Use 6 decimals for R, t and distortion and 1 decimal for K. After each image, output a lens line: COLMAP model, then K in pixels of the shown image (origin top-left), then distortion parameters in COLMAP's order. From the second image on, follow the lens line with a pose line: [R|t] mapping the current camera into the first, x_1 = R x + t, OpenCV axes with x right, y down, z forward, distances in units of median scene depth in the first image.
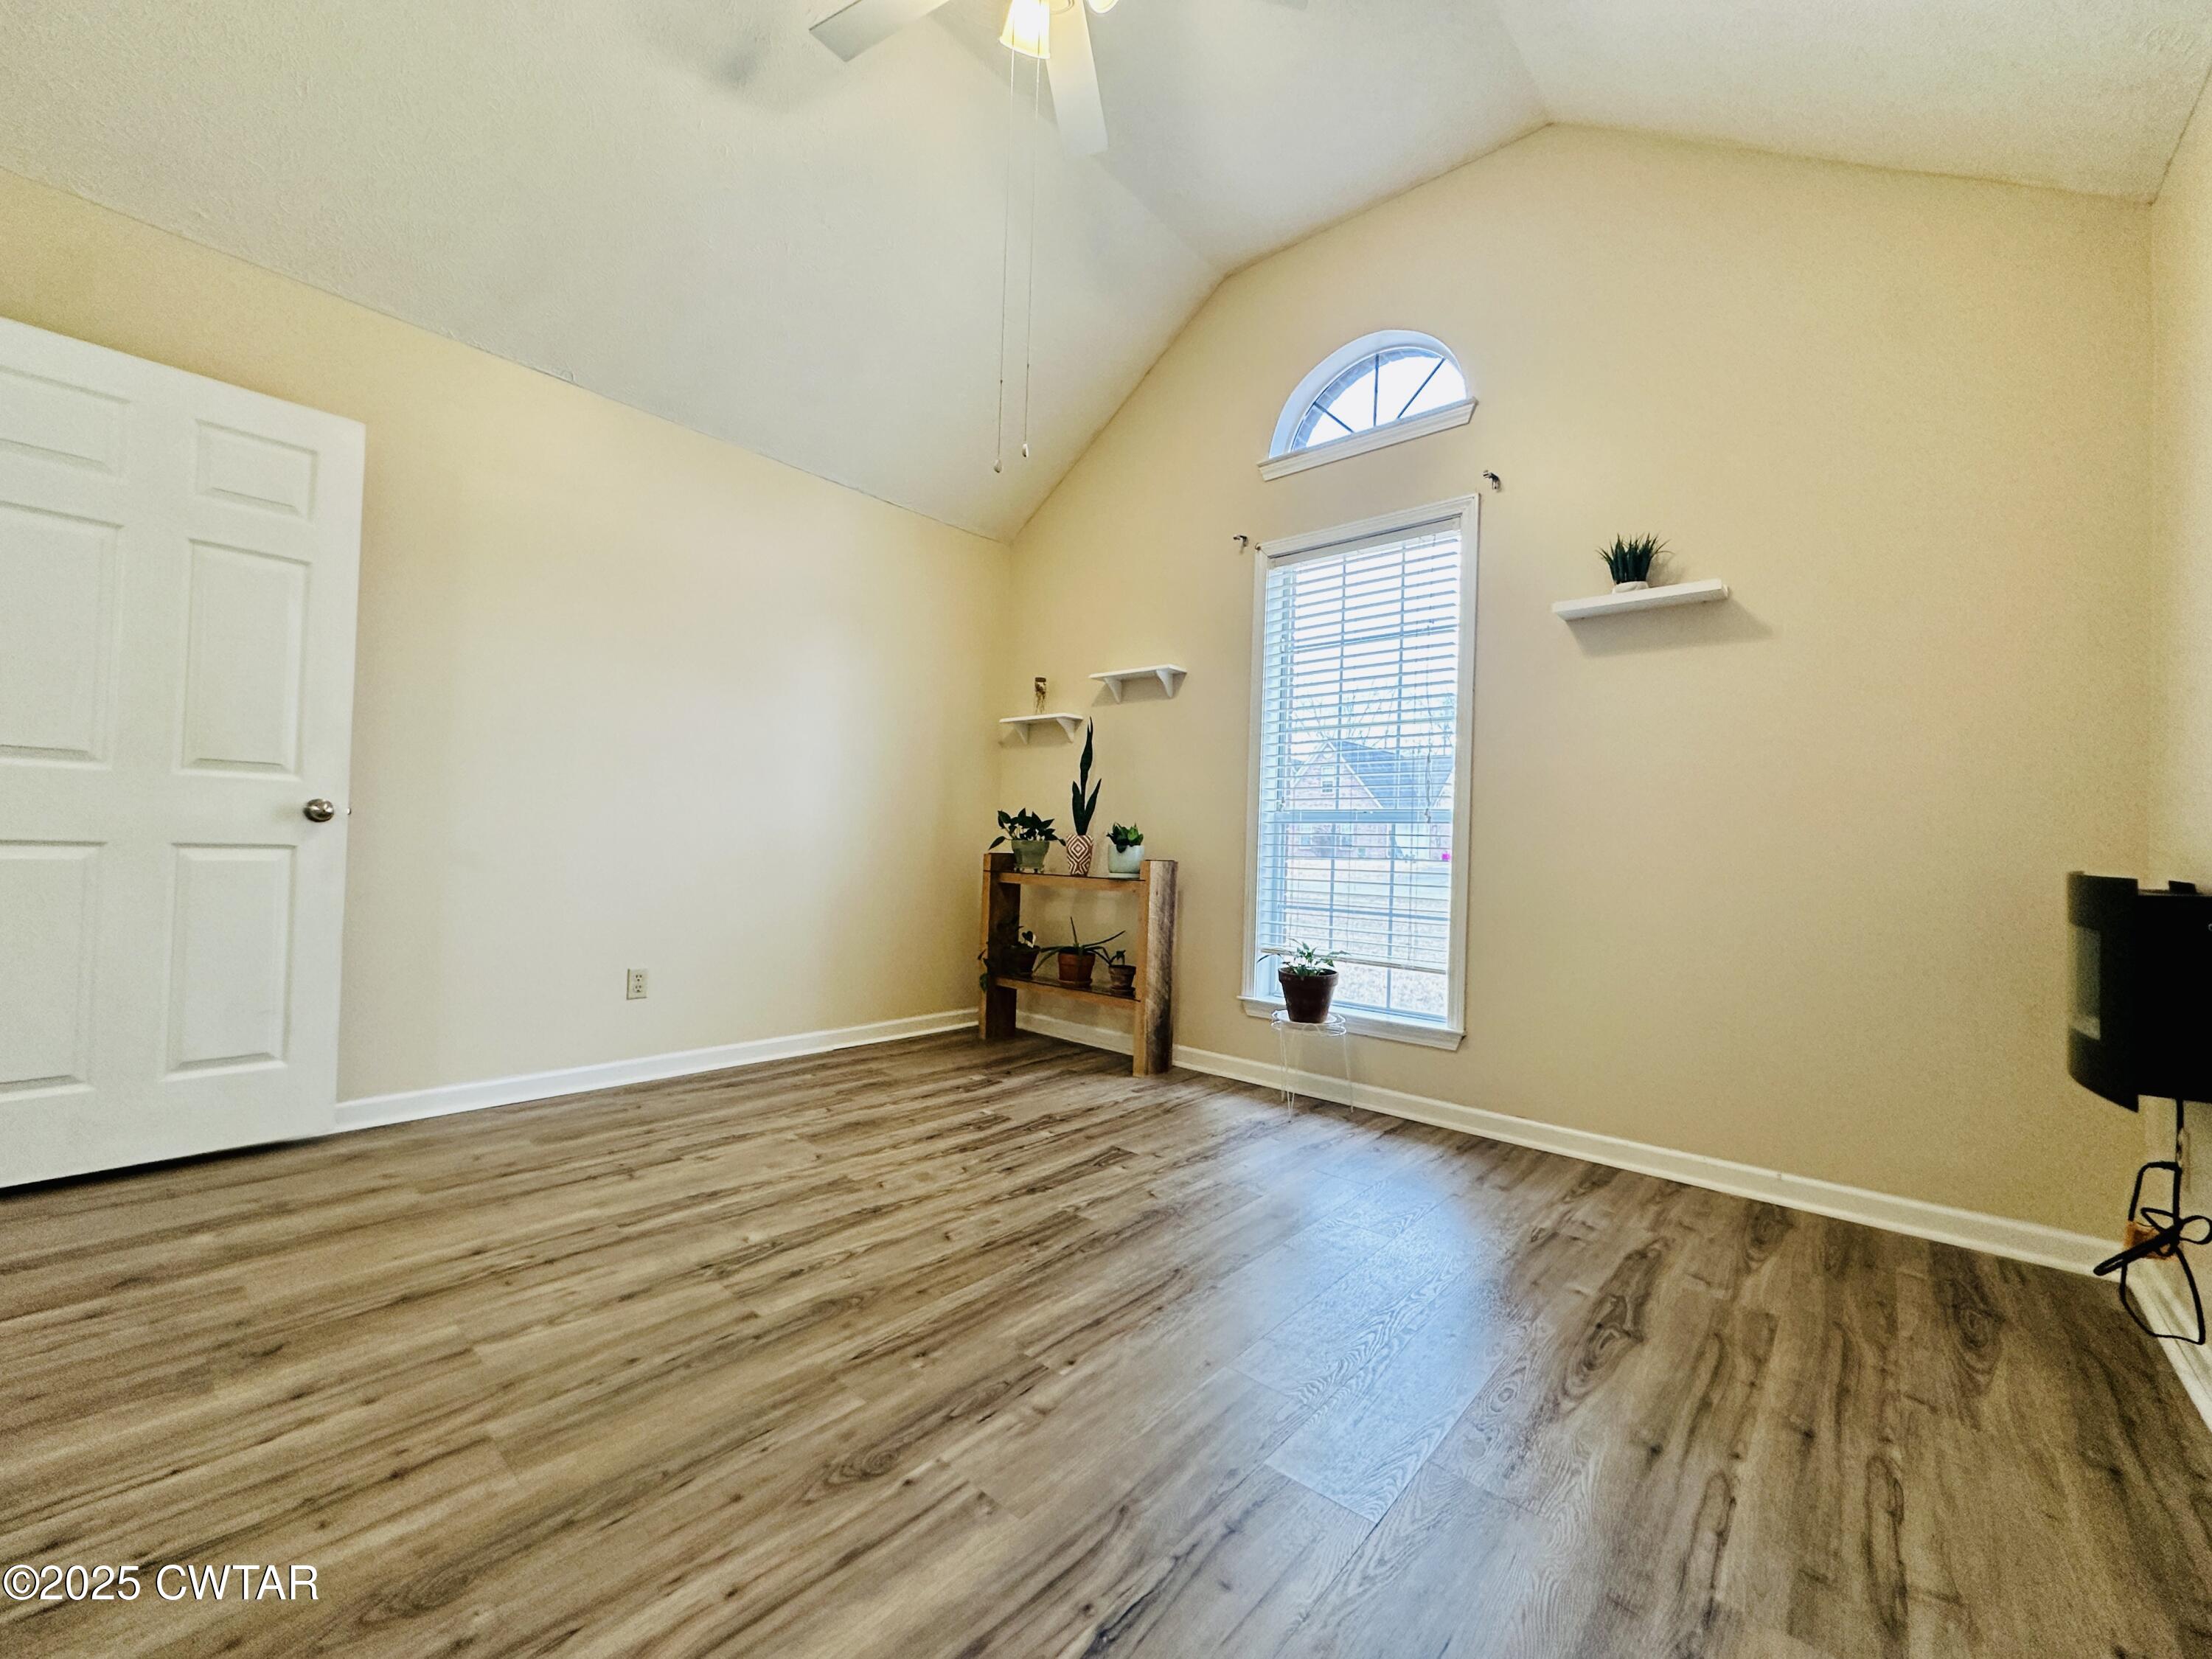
lens RADIAL K [[881.1, 0, 1102.7], [0, 881.1, 824.6], [0, 0, 1]] dist [-0.004980, 0.001191]
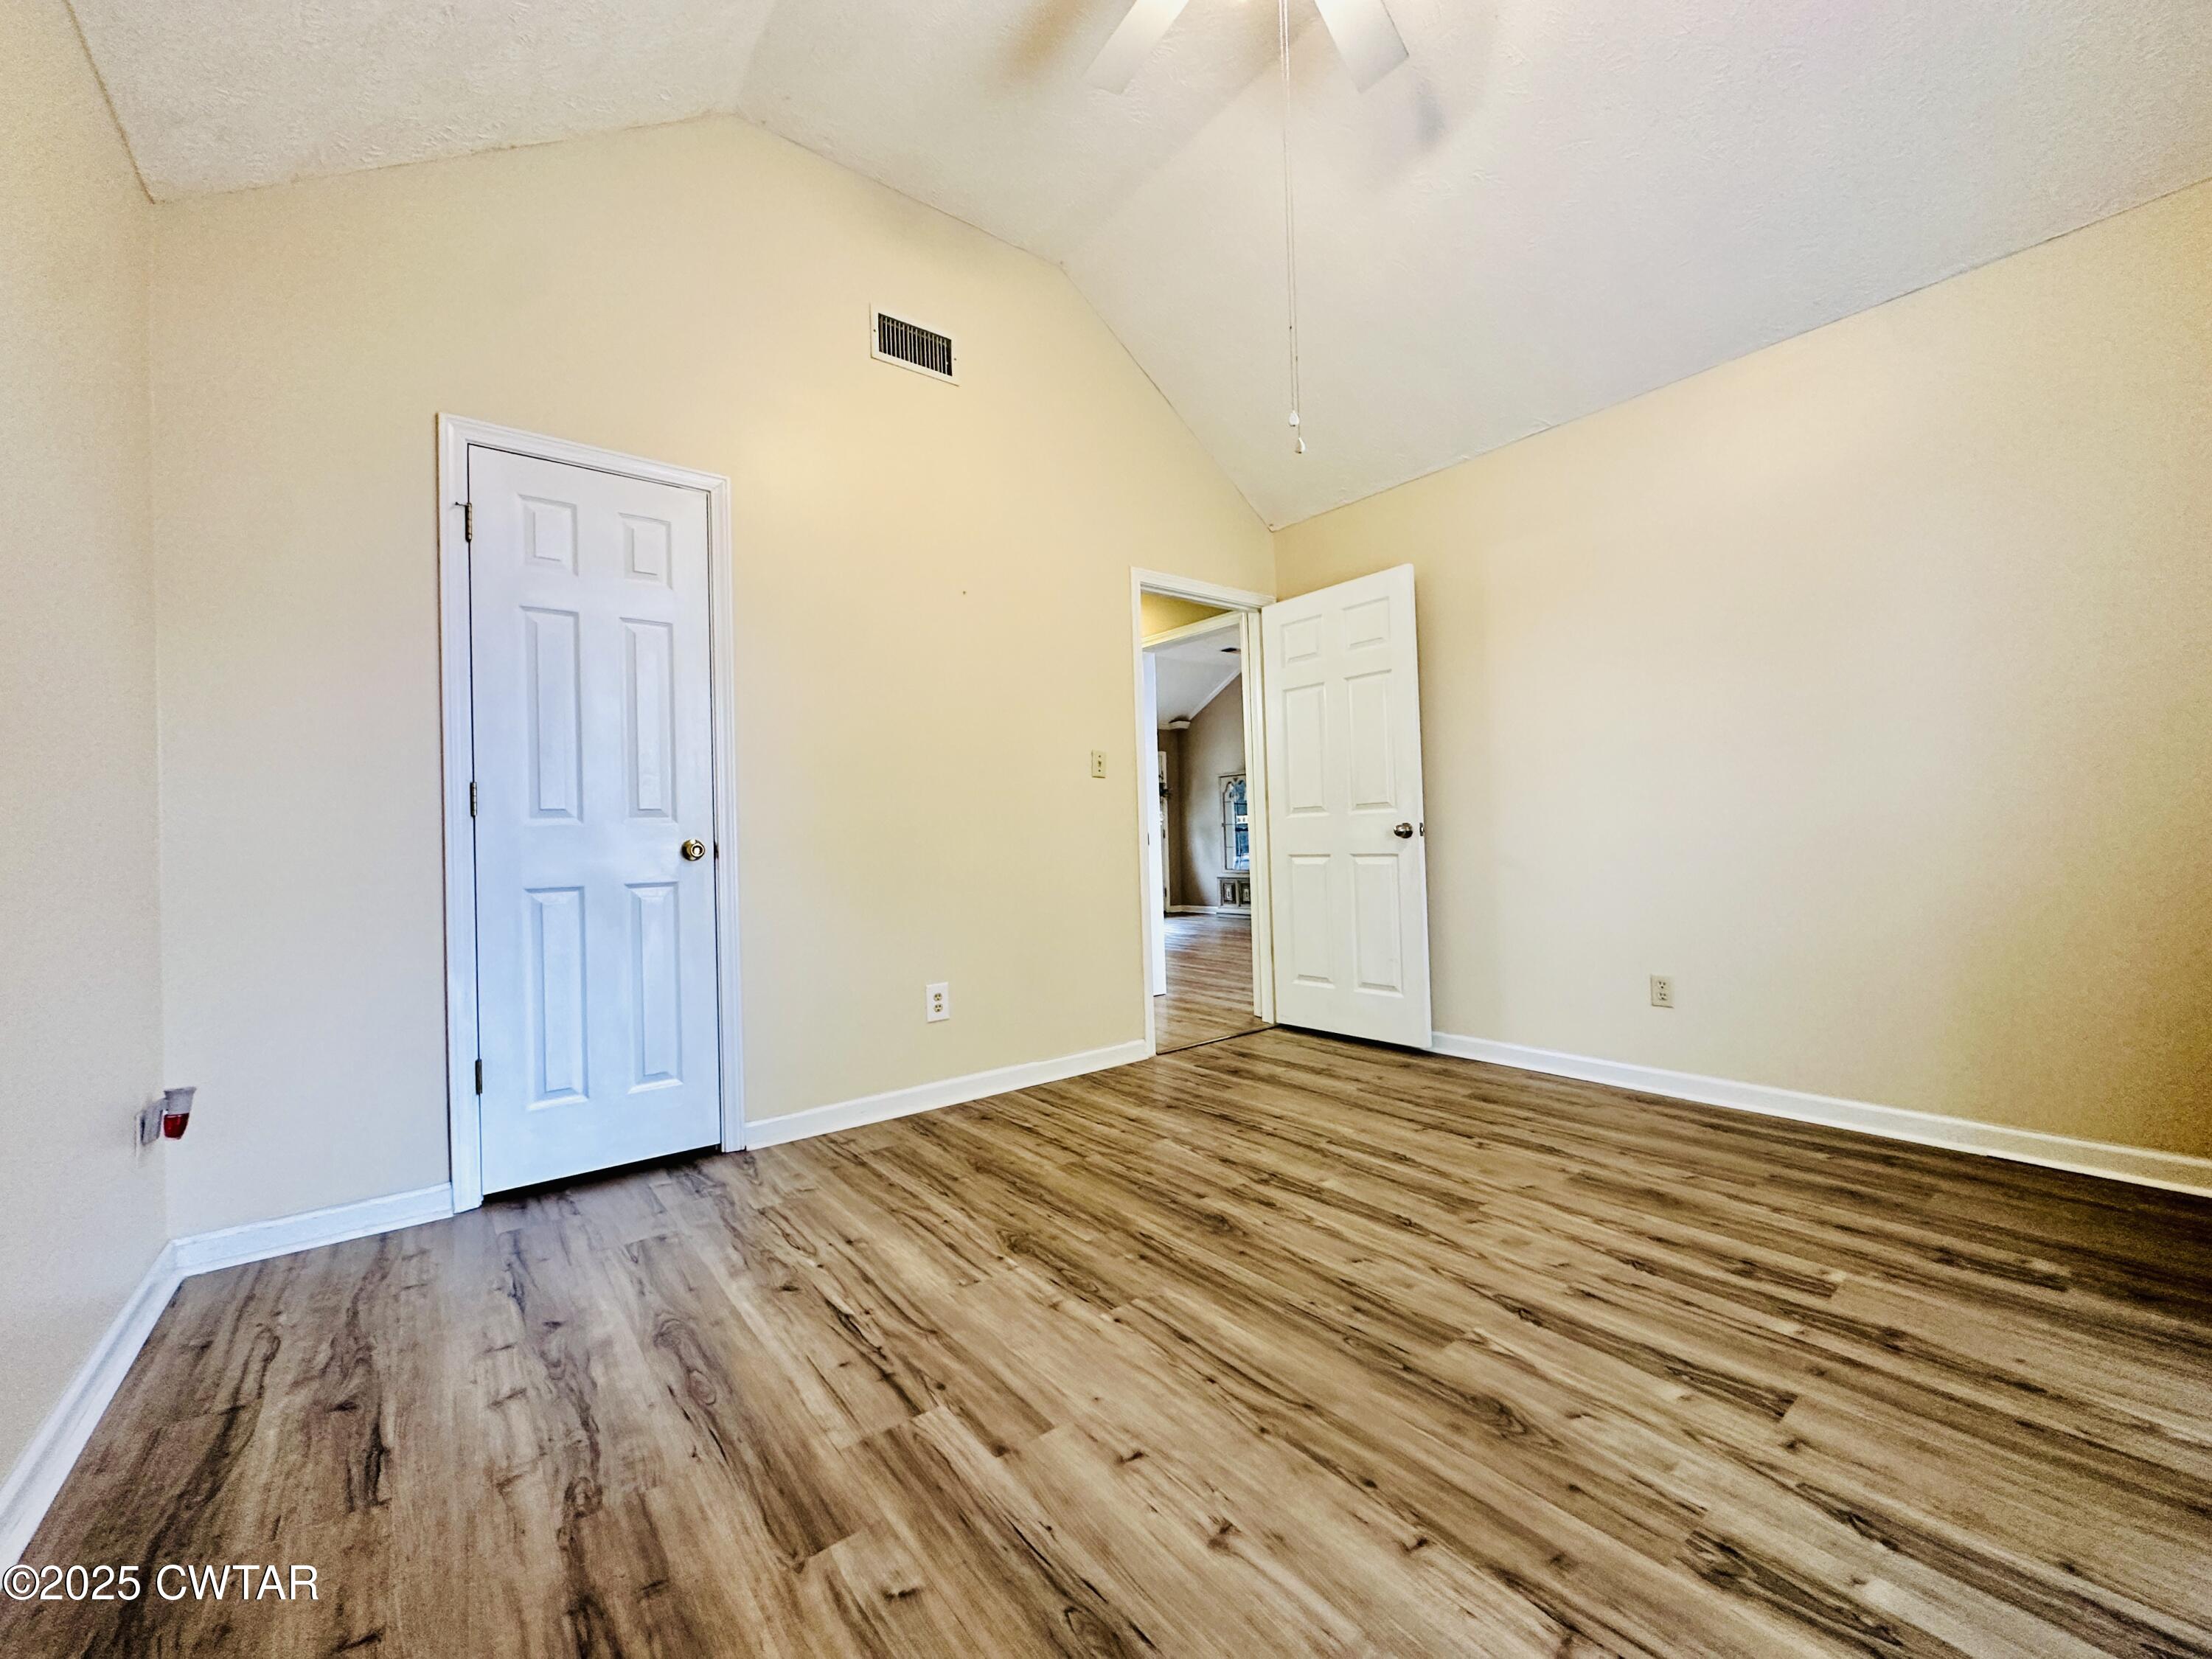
lens RADIAL K [[881.1, 0, 1110.9], [0, 881.1, 826.5], [0, 0, 1]] dist [-0.004980, 0.001191]
pose [[-0.178488, -0.046045, -0.982864, 0.684468], [0.046653, 0.997385, -0.055197, 0.036708], [0.982835, -0.055706, -0.175874, 0.777965]]
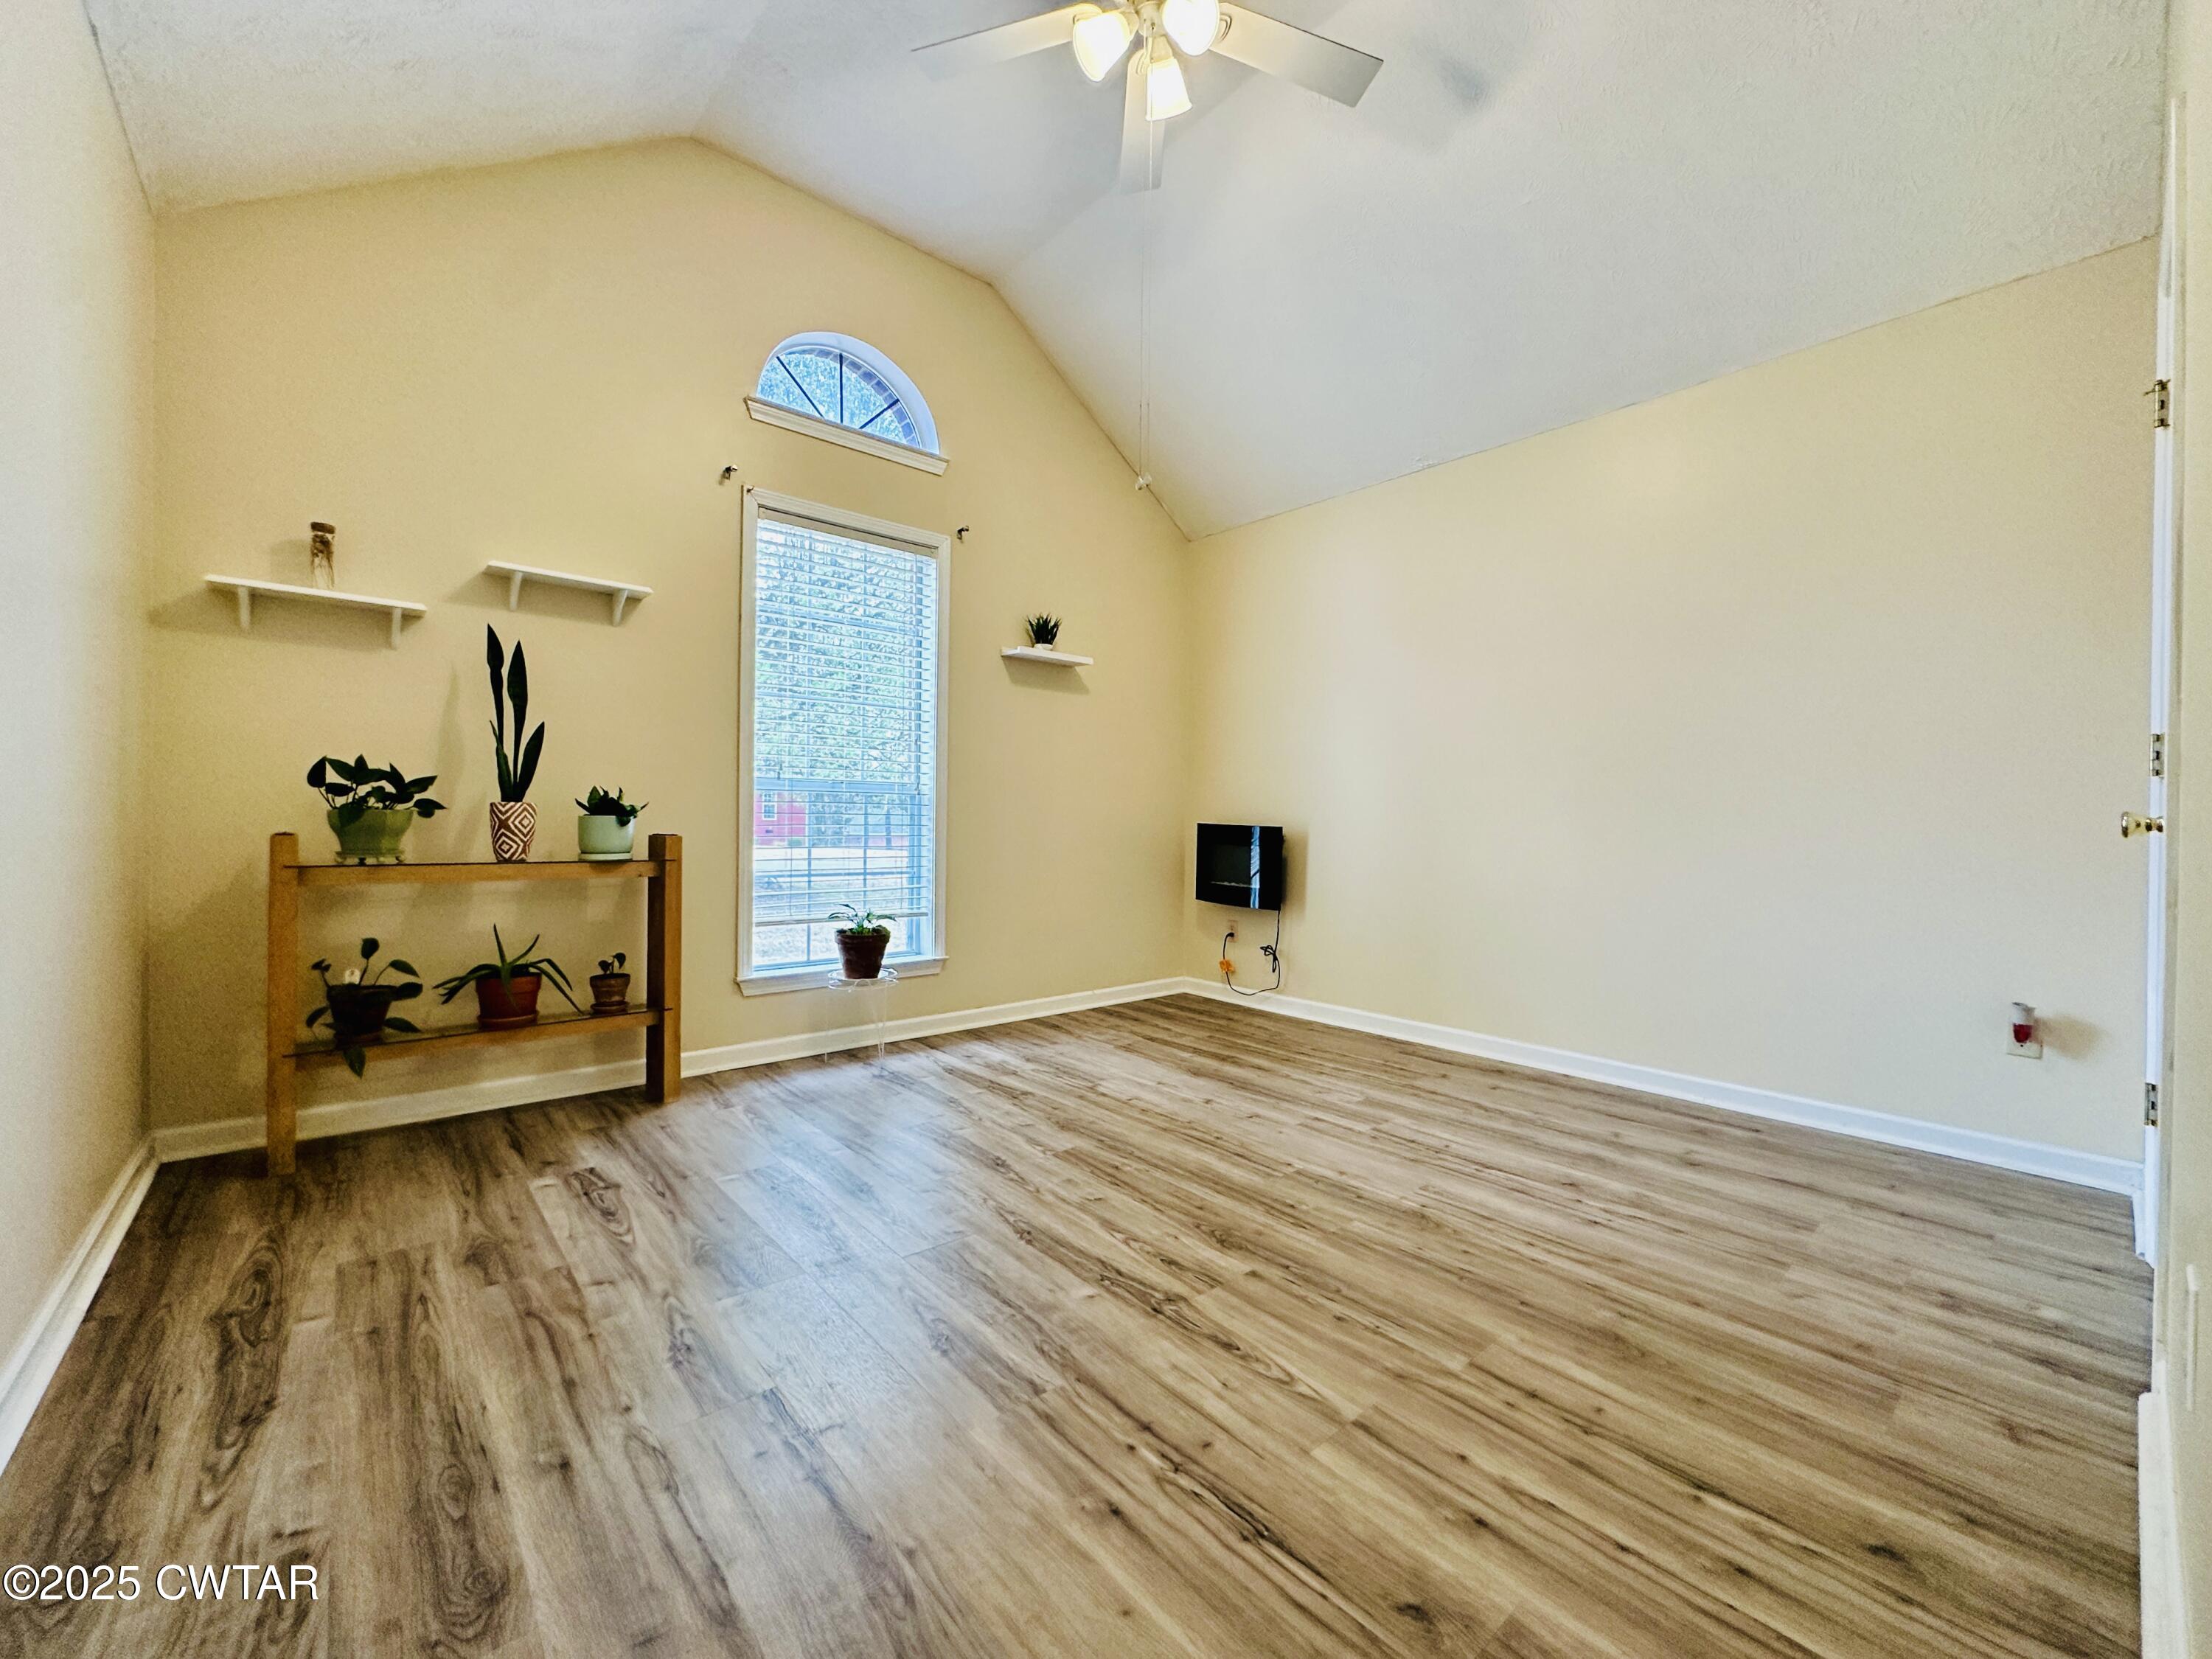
lens RADIAL K [[881.1, 0, 1108.6], [0, 881.1, 827.8], [0, 0, 1]] dist [-0.004980, 0.001191]
pose [[0.131651, -0.034804, 0.990685, -1.010014], [-0.032681, 0.998688, 0.039429, -0.016712], [-0.990757, -0.037567, 0.130340, 0.723503]]
